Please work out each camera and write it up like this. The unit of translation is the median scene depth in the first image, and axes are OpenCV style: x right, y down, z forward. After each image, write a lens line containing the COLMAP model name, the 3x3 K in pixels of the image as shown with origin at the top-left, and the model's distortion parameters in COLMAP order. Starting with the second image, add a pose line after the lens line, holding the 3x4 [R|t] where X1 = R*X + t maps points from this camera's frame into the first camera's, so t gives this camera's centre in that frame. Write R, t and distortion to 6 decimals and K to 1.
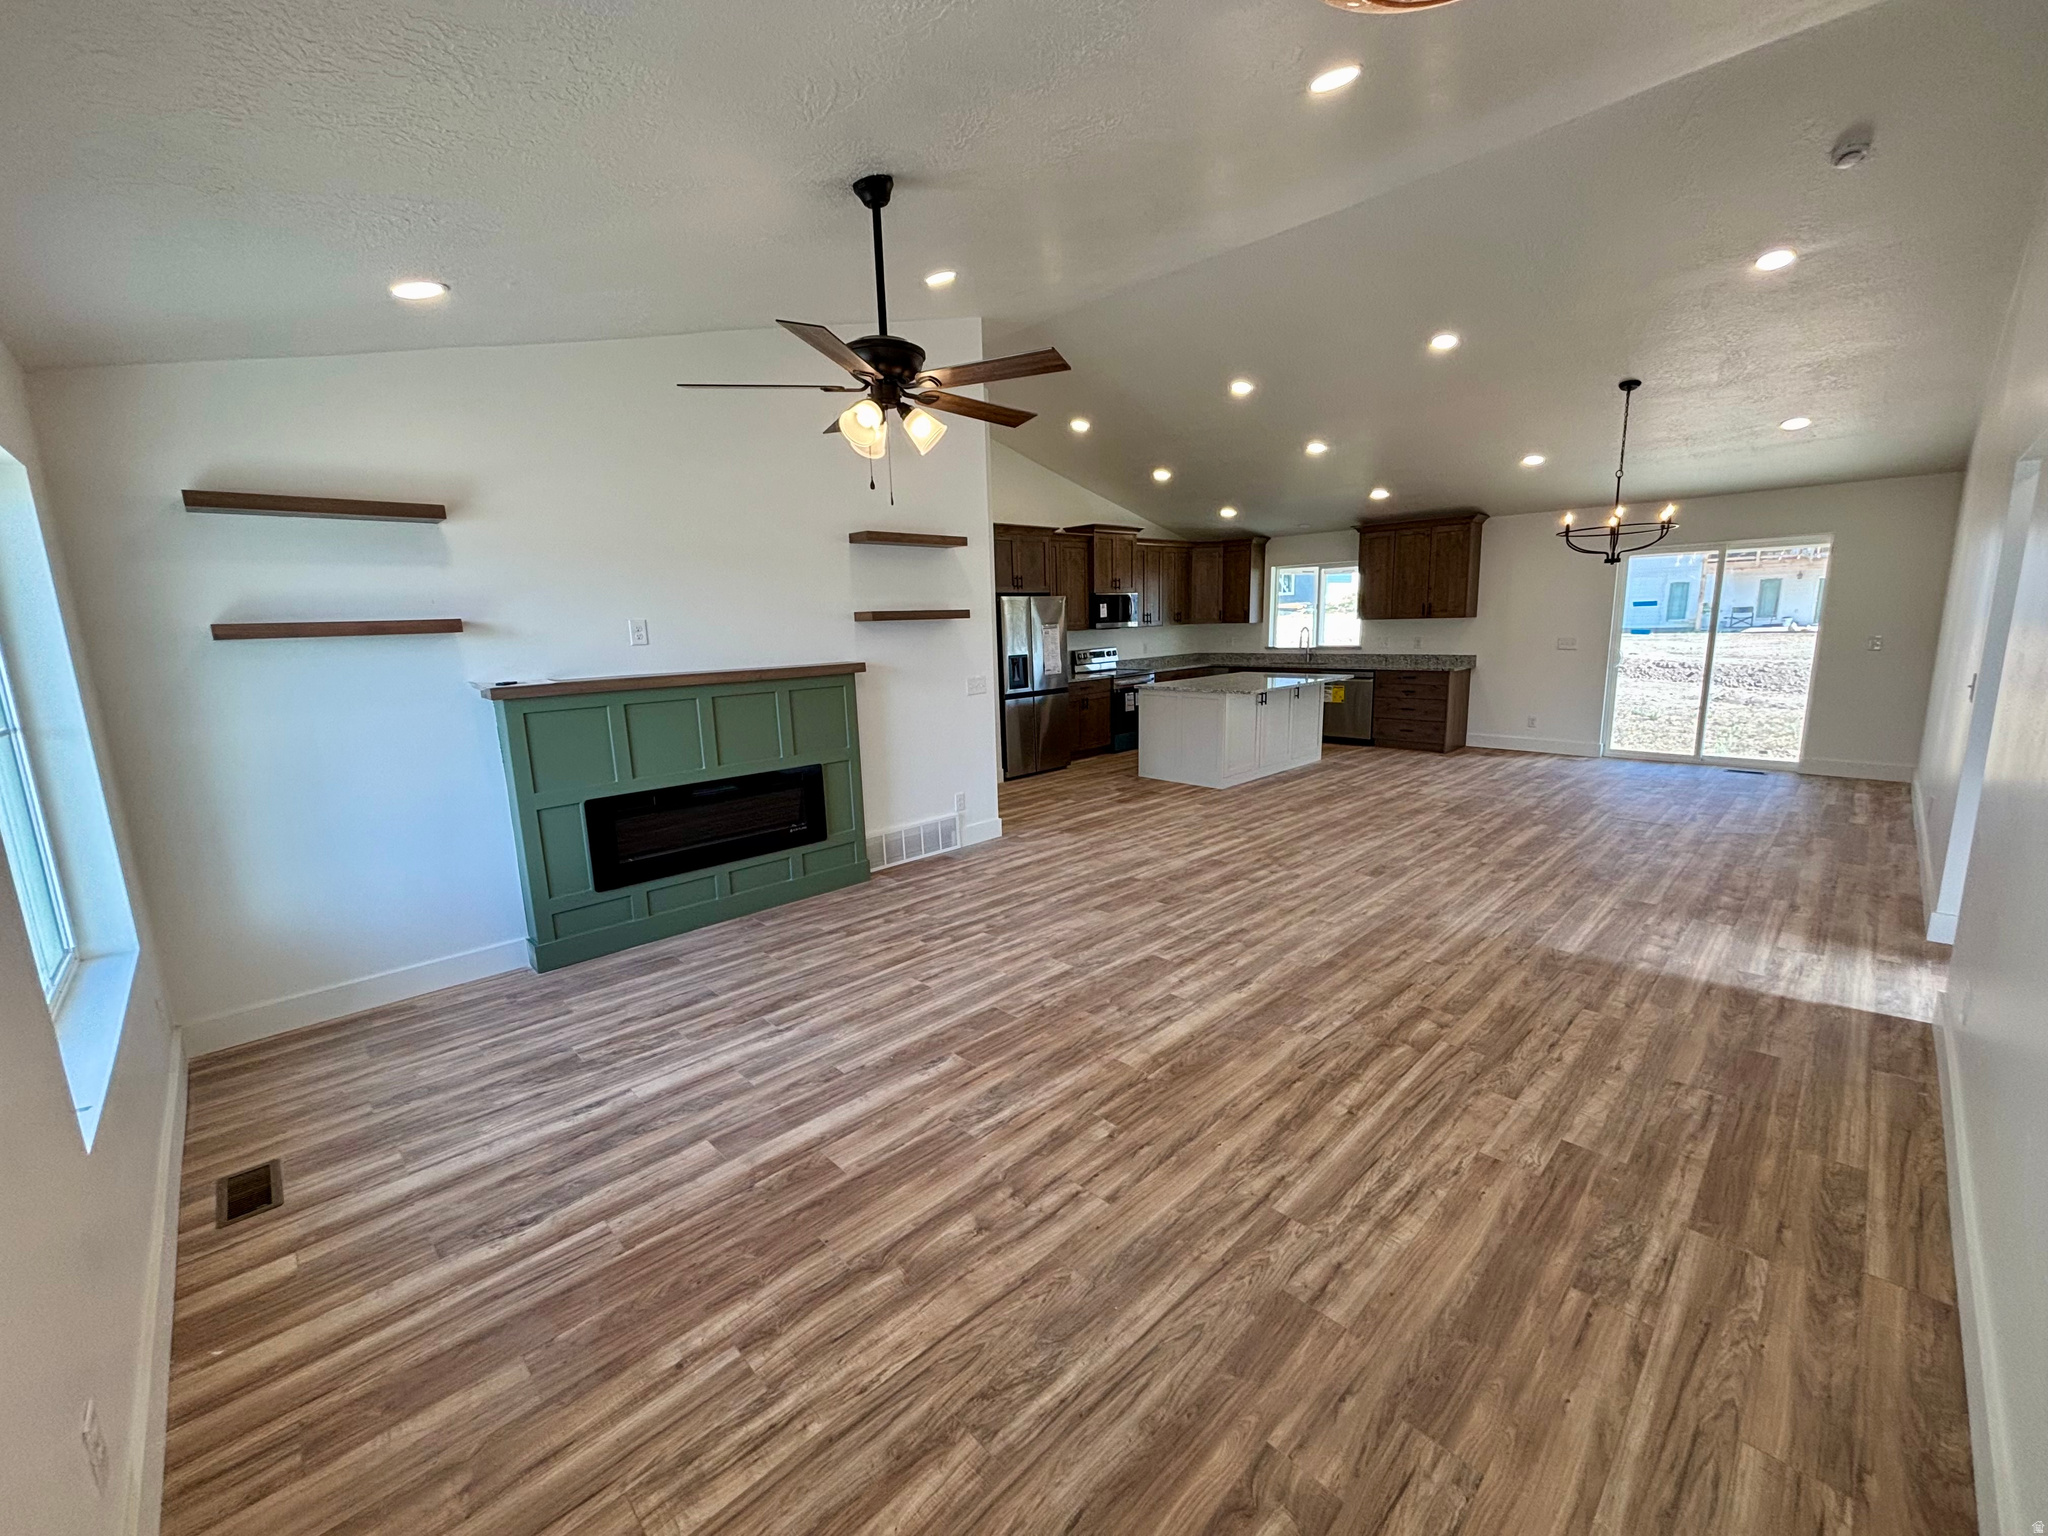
lens RADIAL K [[823.3, 0, 1013.9], [0, 823.3, 763.0], [0, 0, 1]] dist [-0.004670, 0.001367]
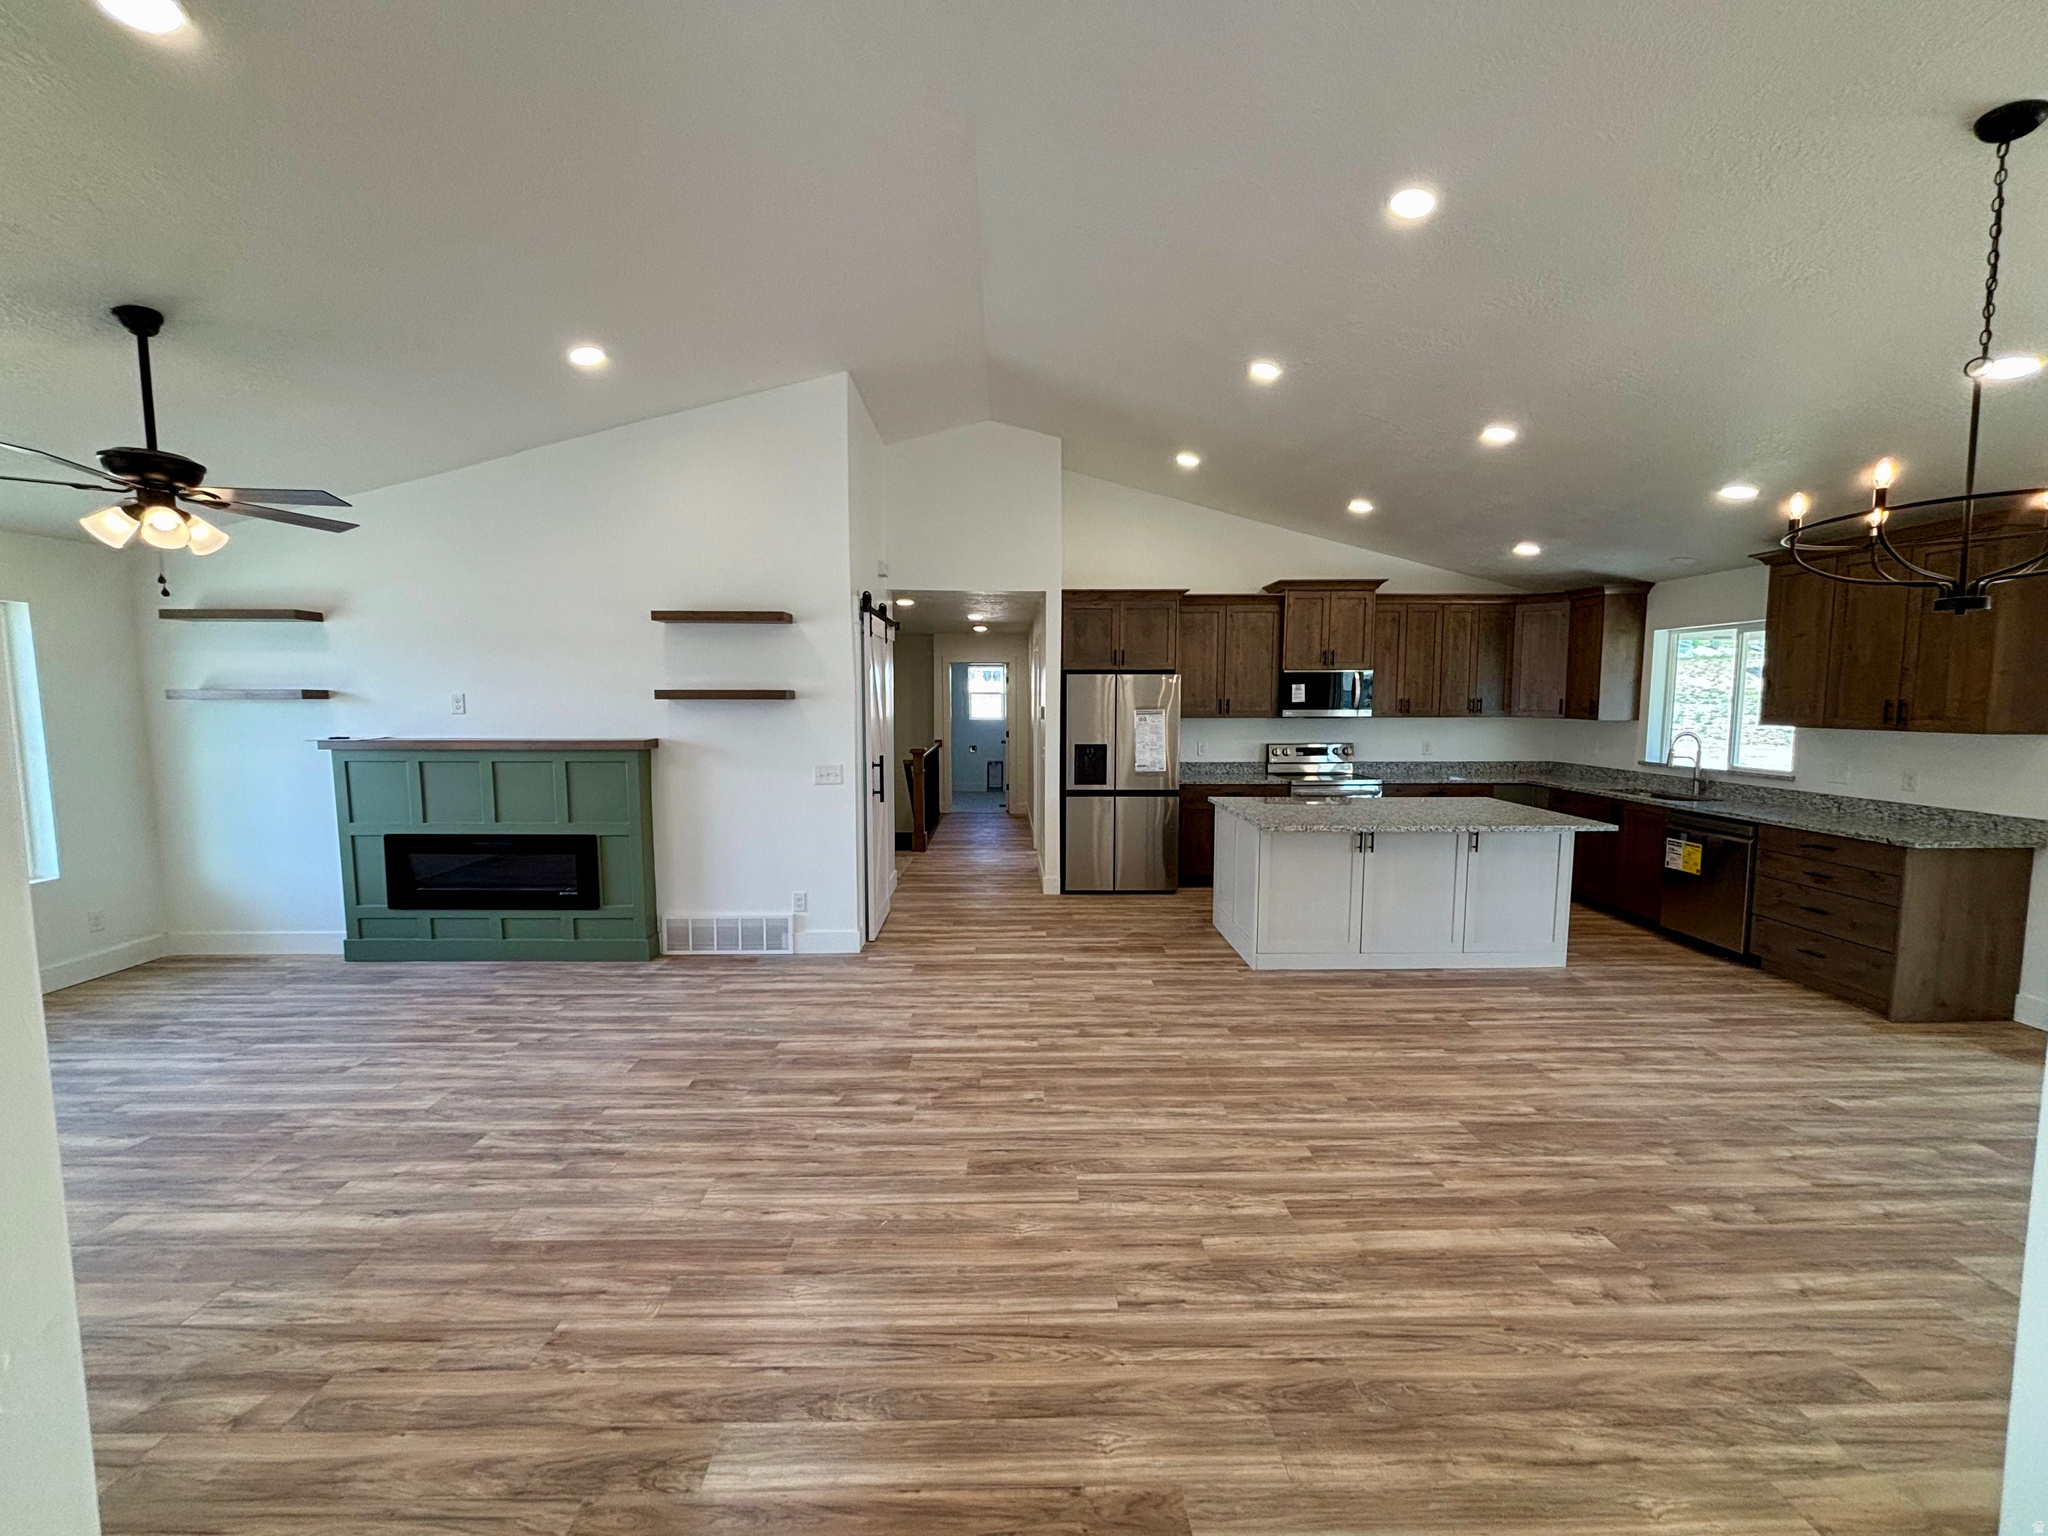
lens RADIAL K [[823.3, 0, 1016.3], [0, 823.3, 754.9], [0, 0, 1]] dist [-0.004670, 0.001367]
pose [[0.735565, 0.080230, -0.672686, 0.830851], [-0.140927, 0.989362, -0.036100, -0.133702], [0.662634, 0.121353, 0.739046, 0.568391]]
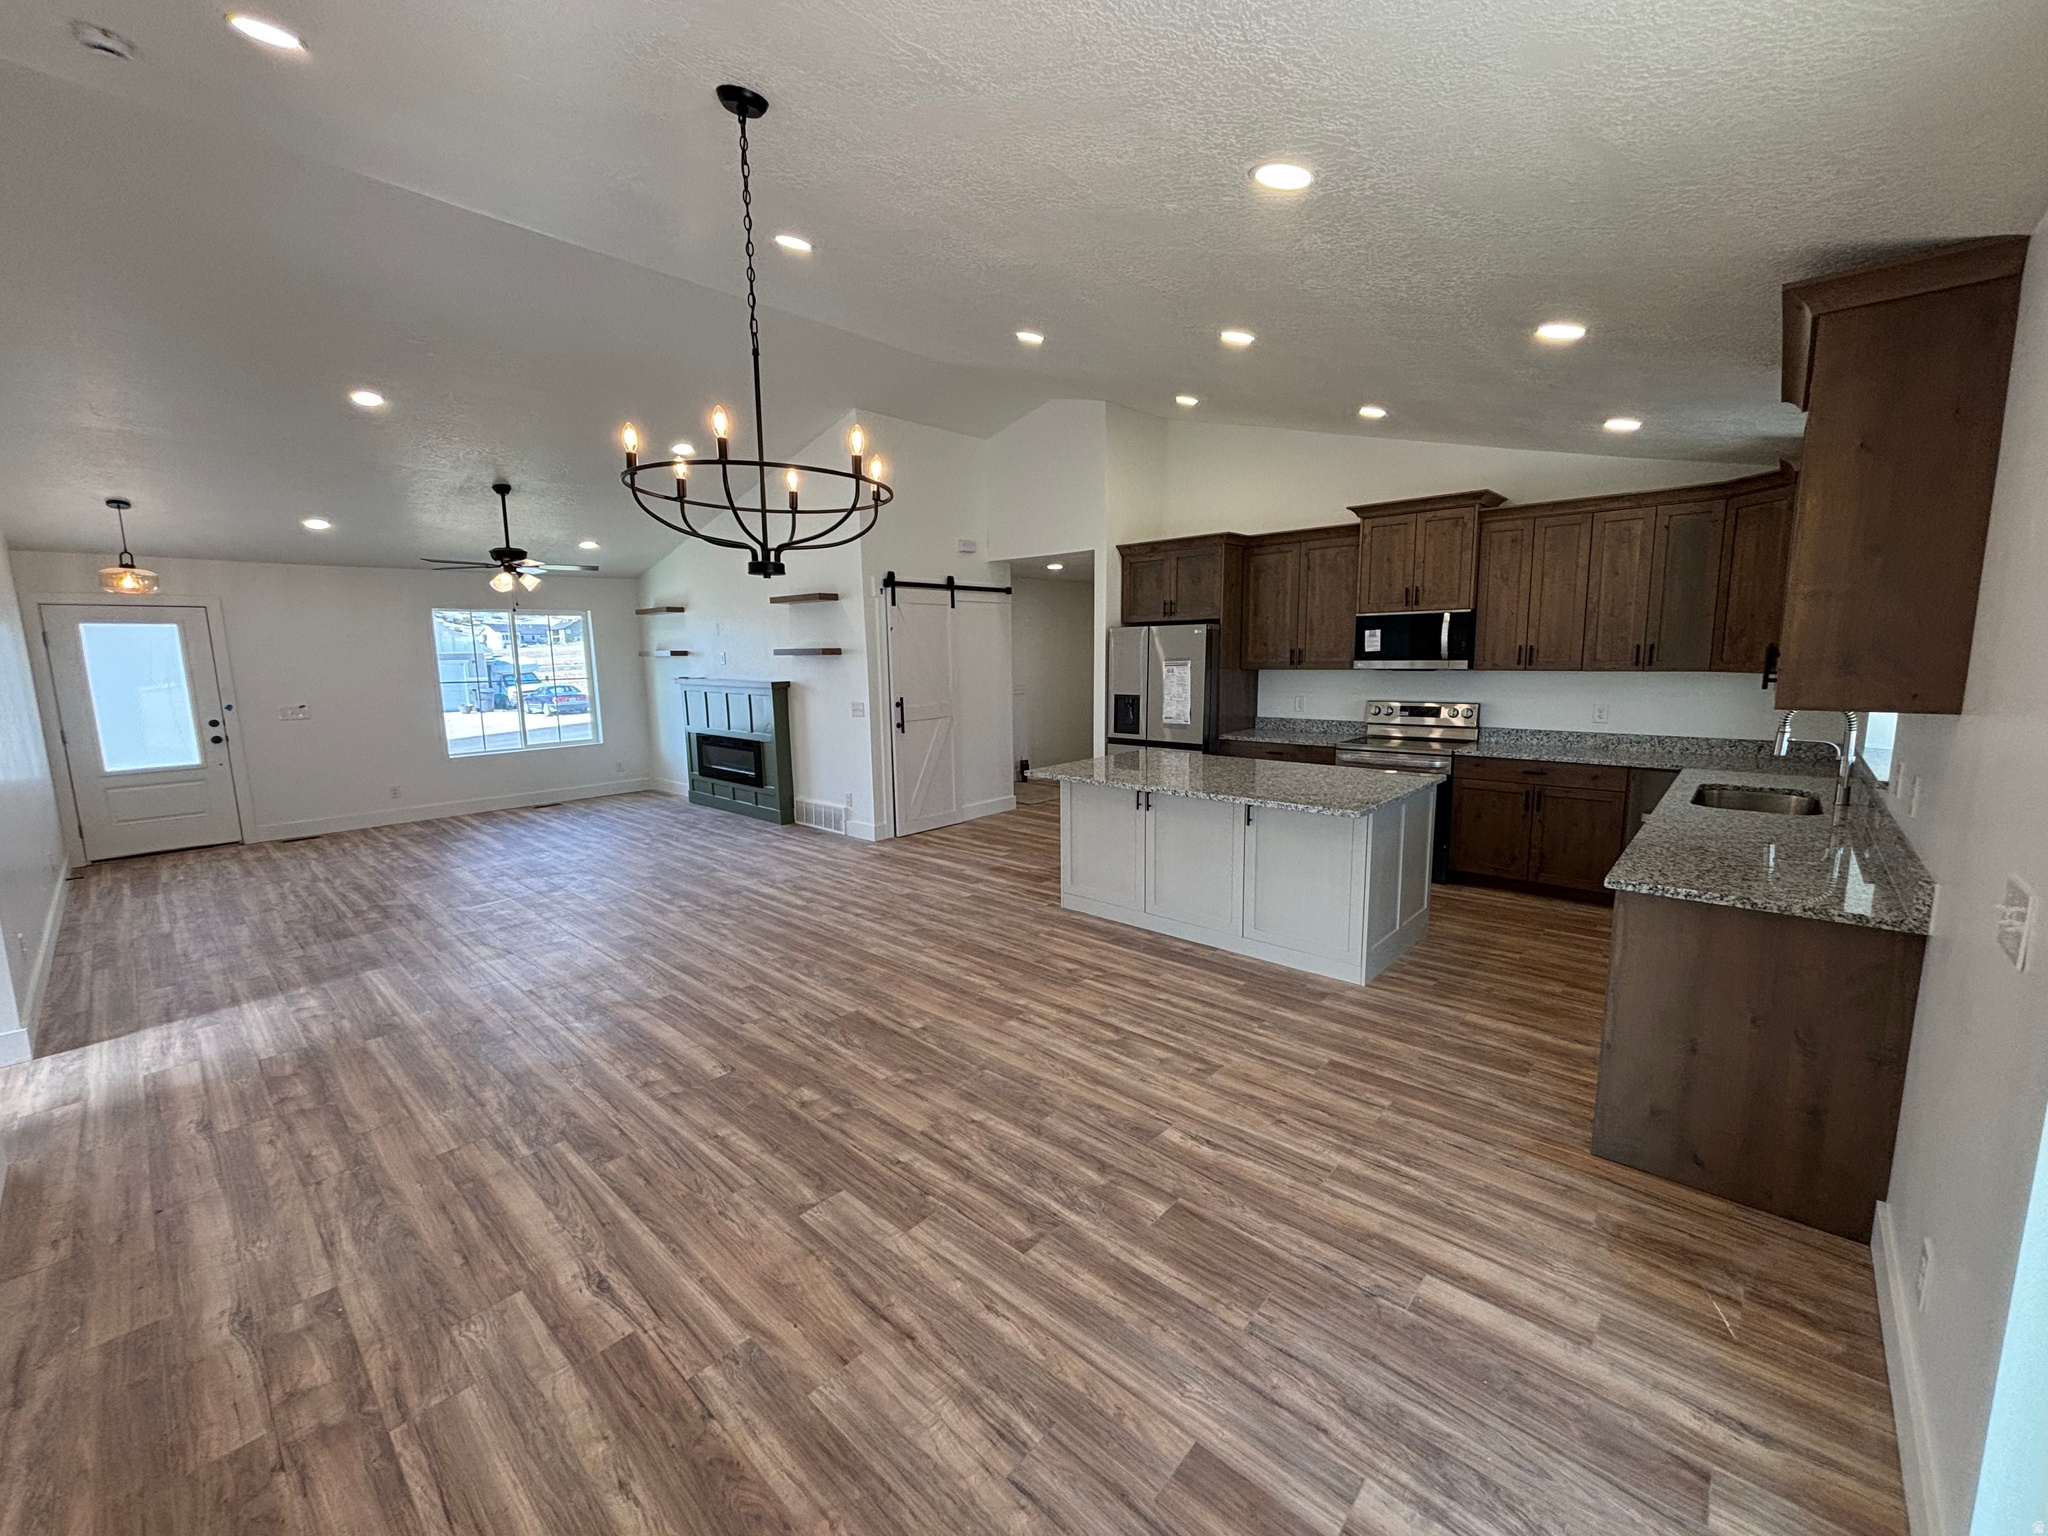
lens RADIAL K [[823.3, 0, 1023.3], [0, 823.3, 755.5], [0, 0, 1]] dist [-0.004670, 0.001367]
pose [[0.069225, 0.159674, -0.984740, 1.408617], [-0.161029, 0.975952, 0.146929, -0.293588], [0.984519, 0.148400, 0.093272, 1.356235]]
